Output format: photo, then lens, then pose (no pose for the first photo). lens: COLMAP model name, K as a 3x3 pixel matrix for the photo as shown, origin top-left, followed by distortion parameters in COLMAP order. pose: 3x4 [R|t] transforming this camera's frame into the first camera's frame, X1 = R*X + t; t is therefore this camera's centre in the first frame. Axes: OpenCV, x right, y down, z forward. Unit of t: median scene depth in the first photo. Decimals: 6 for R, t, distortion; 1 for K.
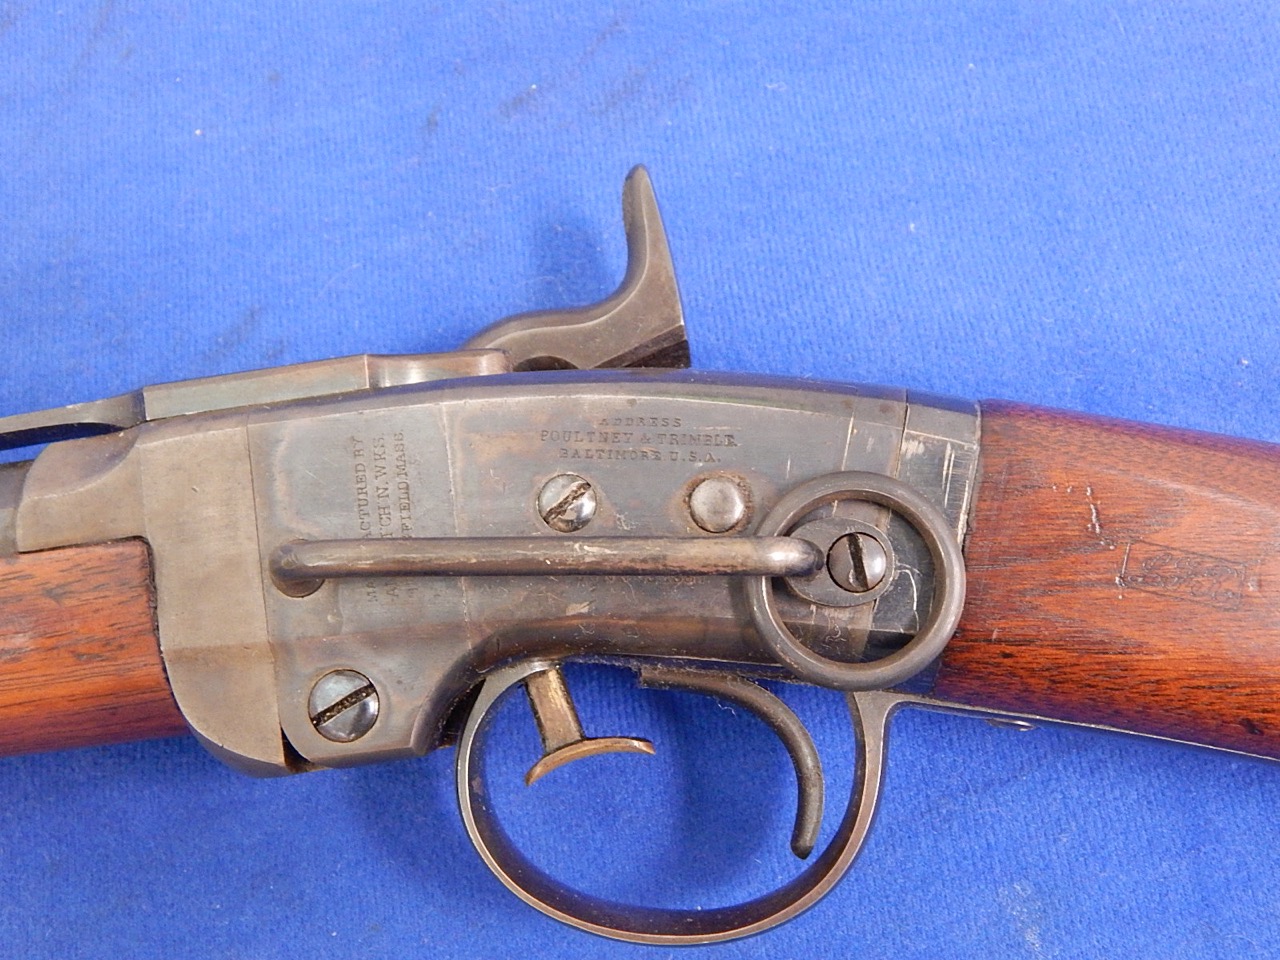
lens RADIAL K [[1365.4, 0, 627.7], [0, 1365.4, 499.1], [0, 0, 1]] dist [-0.011677, 0.000000]
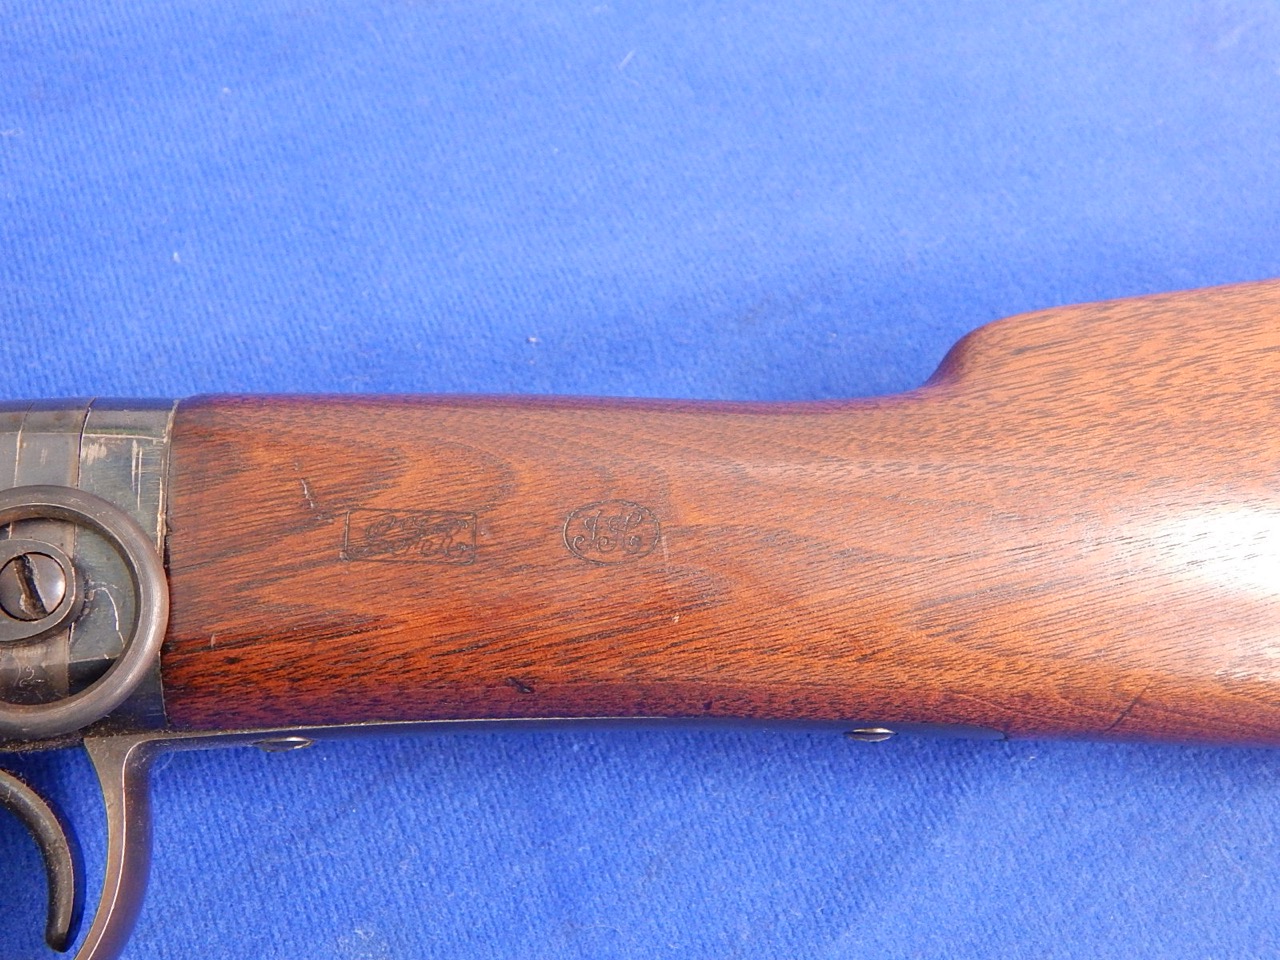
lens RADIAL K [[1365.4, 0, 643.2], [0, 1365.4, 538.8], [0, 0, 1]] dist [-0.011677, 0.000000]
pose [[0.955167, -0.171484, 0.241347, 0.290749], [0.195005, 0.977773, -0.077027, 0.137807], [-0.222774, 0.120637, 0.967377, 0.066089]]
